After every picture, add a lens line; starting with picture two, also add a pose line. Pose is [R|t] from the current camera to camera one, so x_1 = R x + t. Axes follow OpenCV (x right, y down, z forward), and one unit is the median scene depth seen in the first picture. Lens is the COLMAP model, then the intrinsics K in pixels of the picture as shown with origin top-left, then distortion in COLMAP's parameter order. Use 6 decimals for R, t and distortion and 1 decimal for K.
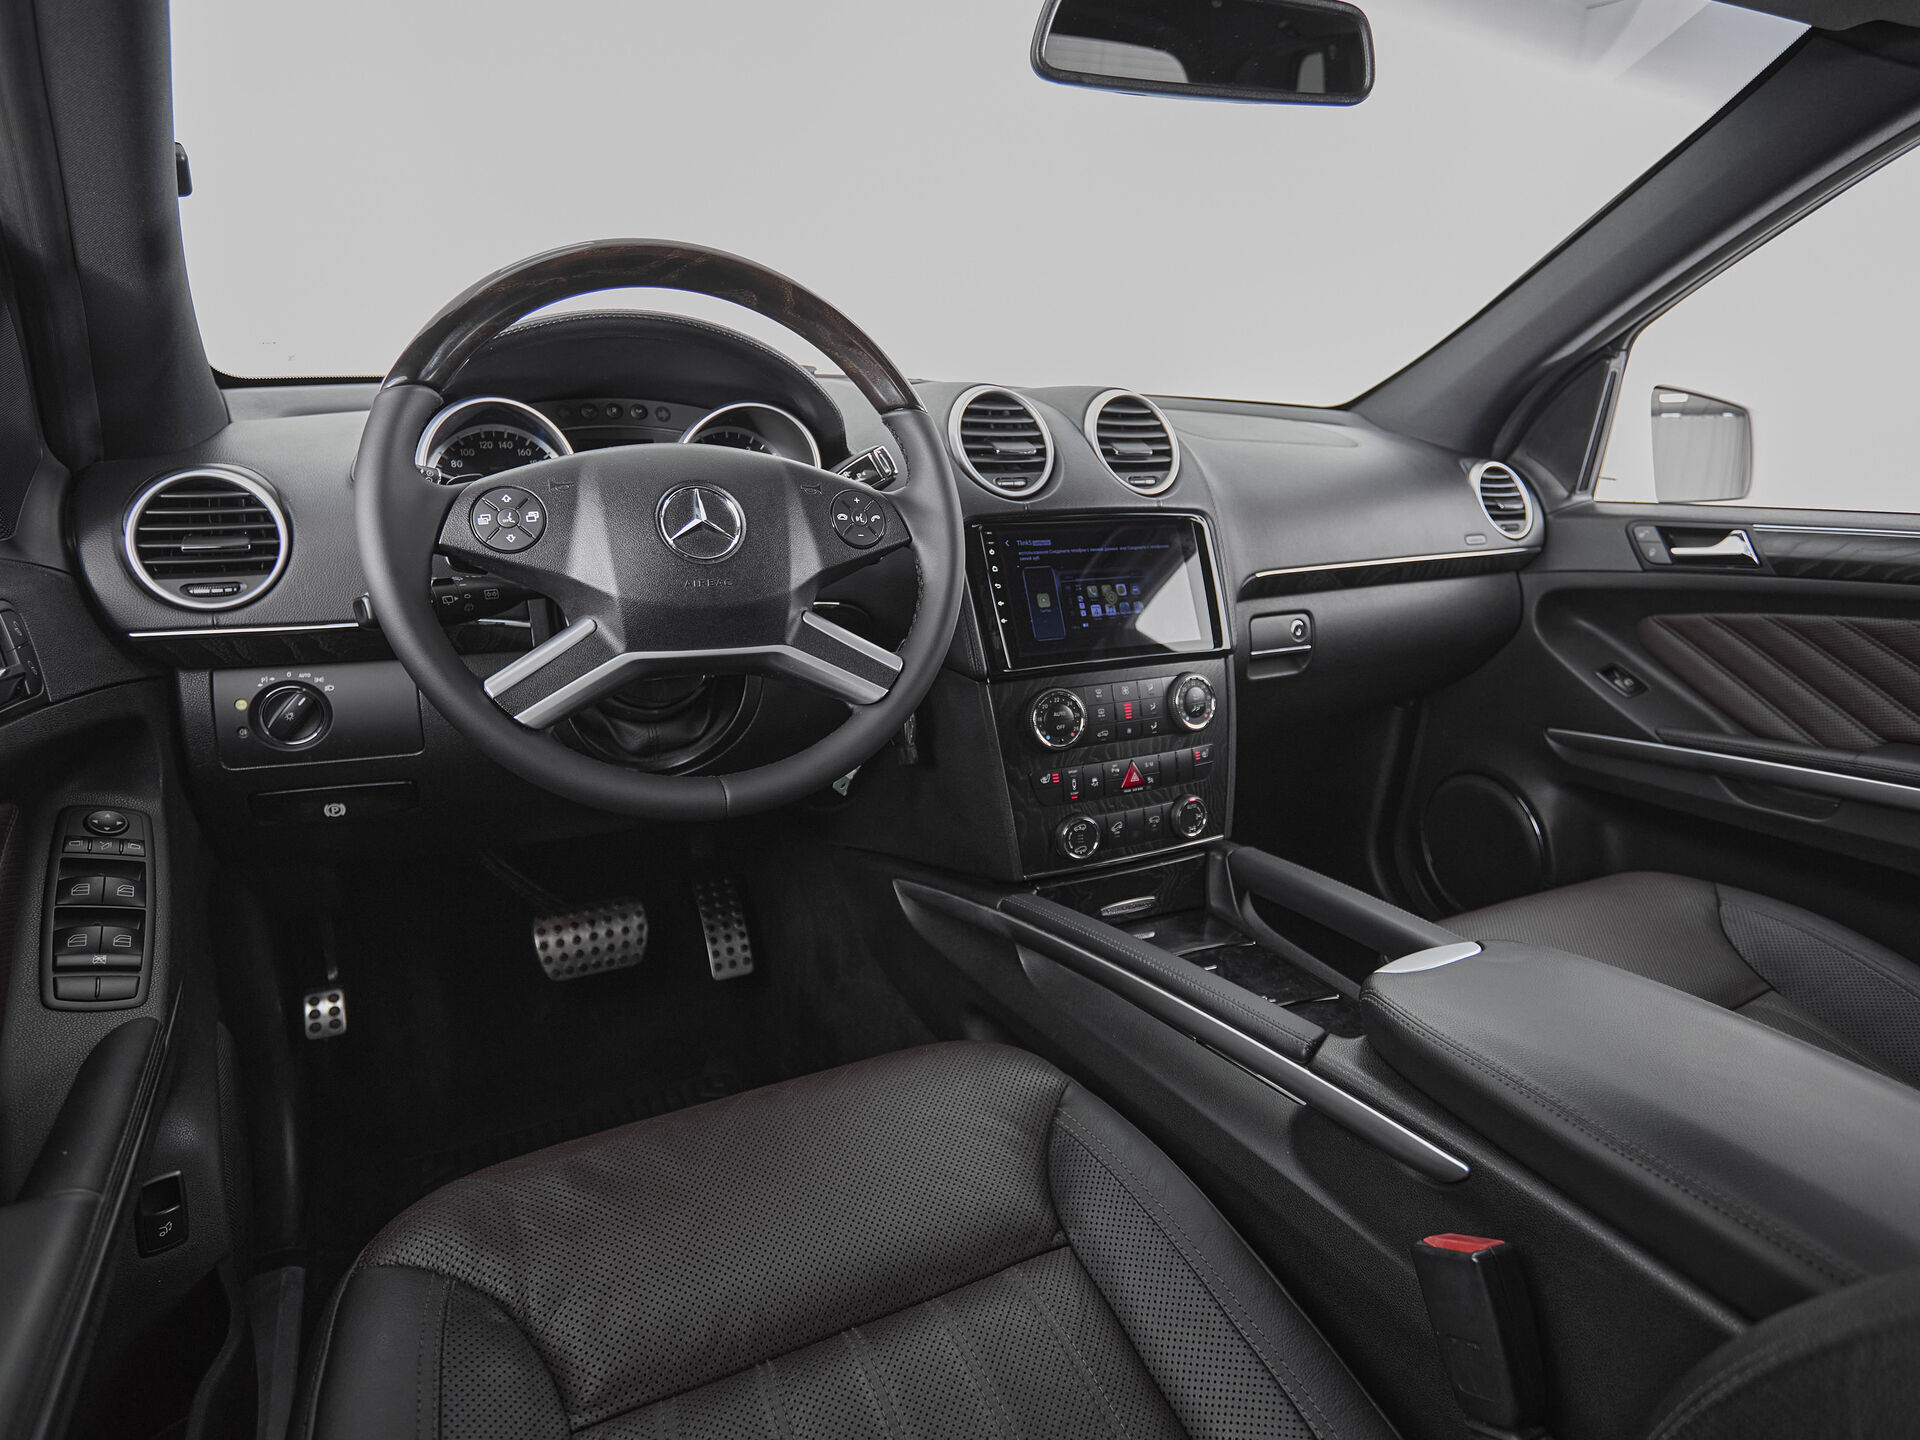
lens RADIAL K [[1123.3, 0, 1012.1], [0, 1123.3, 700.9], [0, 0, 1]] dist [-0.000288, -0.003998]
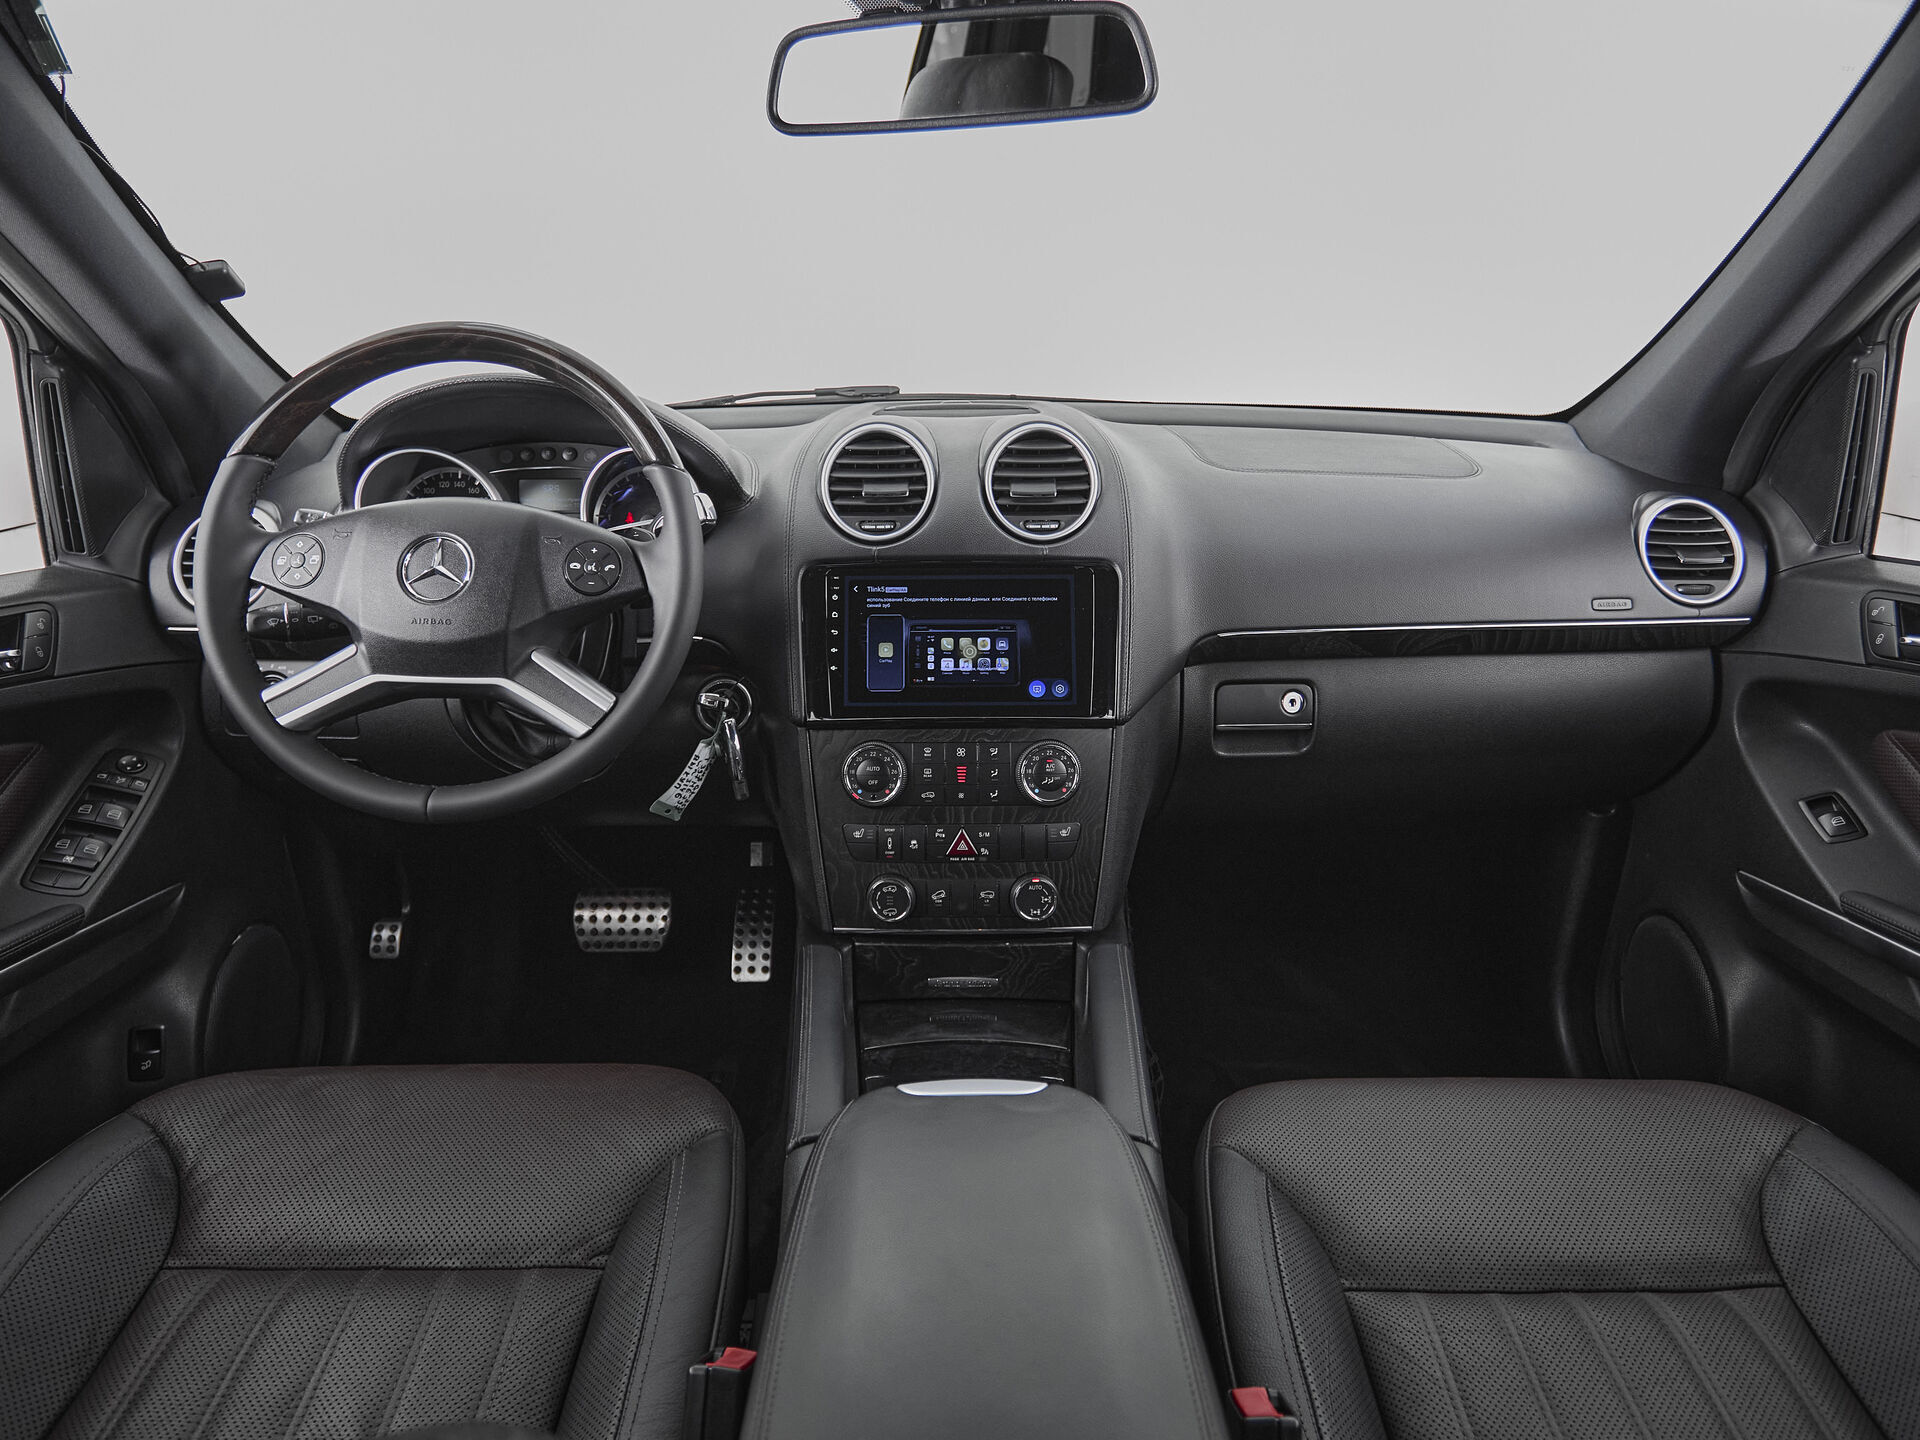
lens RADIAL K [[1278.3, 0, 966.7], [0, 1278.3, 724.6], [0, 0, 1]] dist [0.004312, -0.005520]
pose [[0.878935, 0.104707, -0.465307, 0.608298], [-0.098597, 0.994420, 0.037528, -0.073808], [0.466640, 0.012893, 0.884354, 0.062791]]
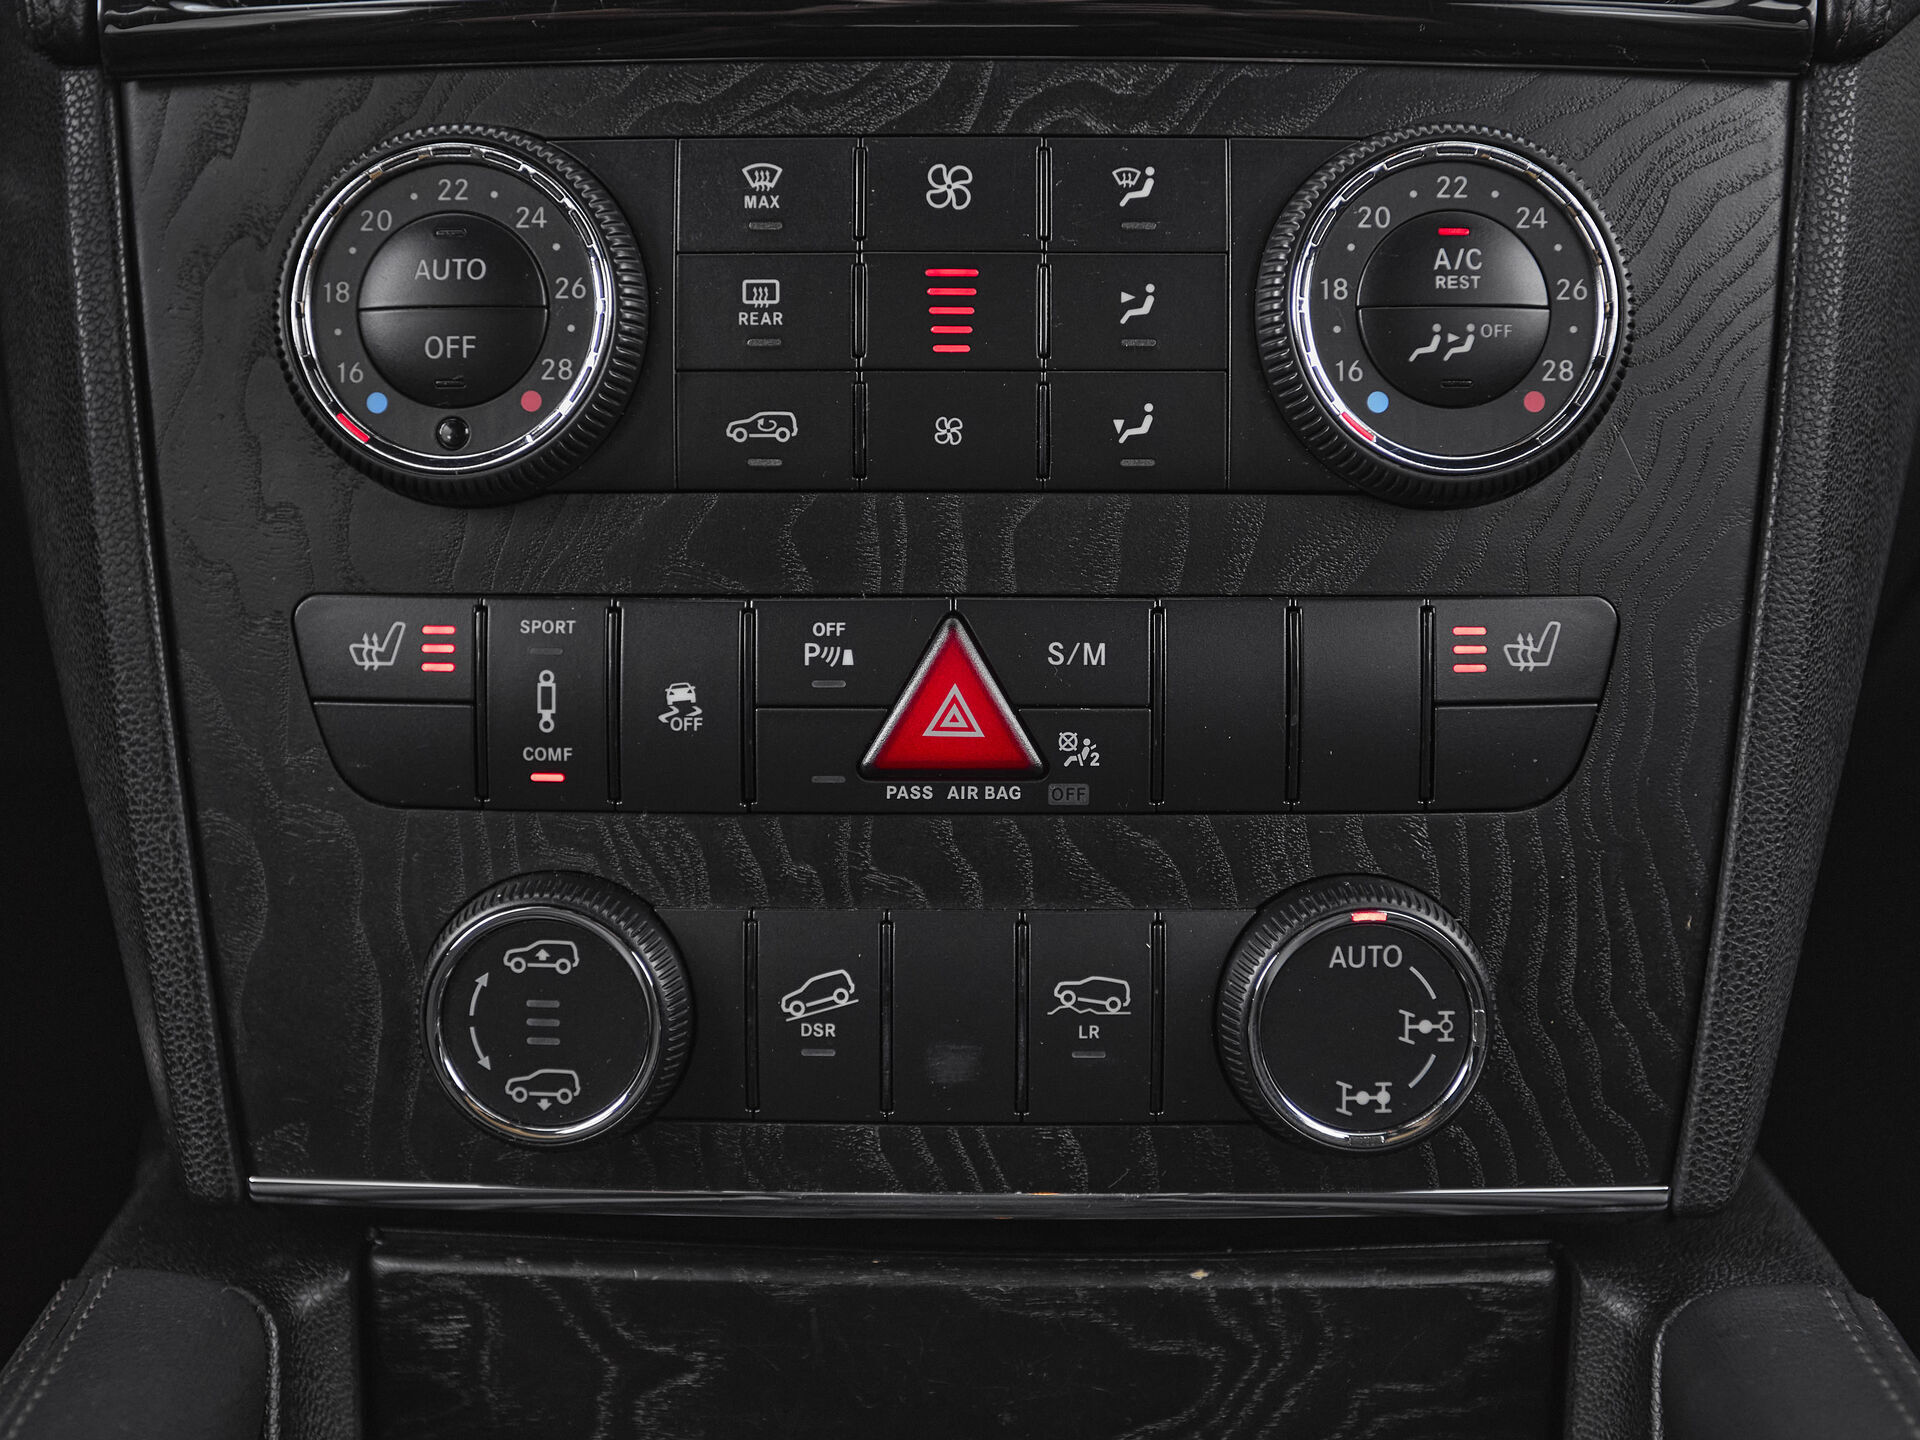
lens RADIAL K [[2571.1, 0, 944.6], [0, 2571.1, 707.2], [0, 0, 1]] dist [0.036739, 0.000000]
pose [[0.868291, 0.093421, -0.487178, 0.298312], [-0.104875, 0.994478, 0.003784, 0.066773], [0.484842, 0.047807, 0.873294, 0.683217]]
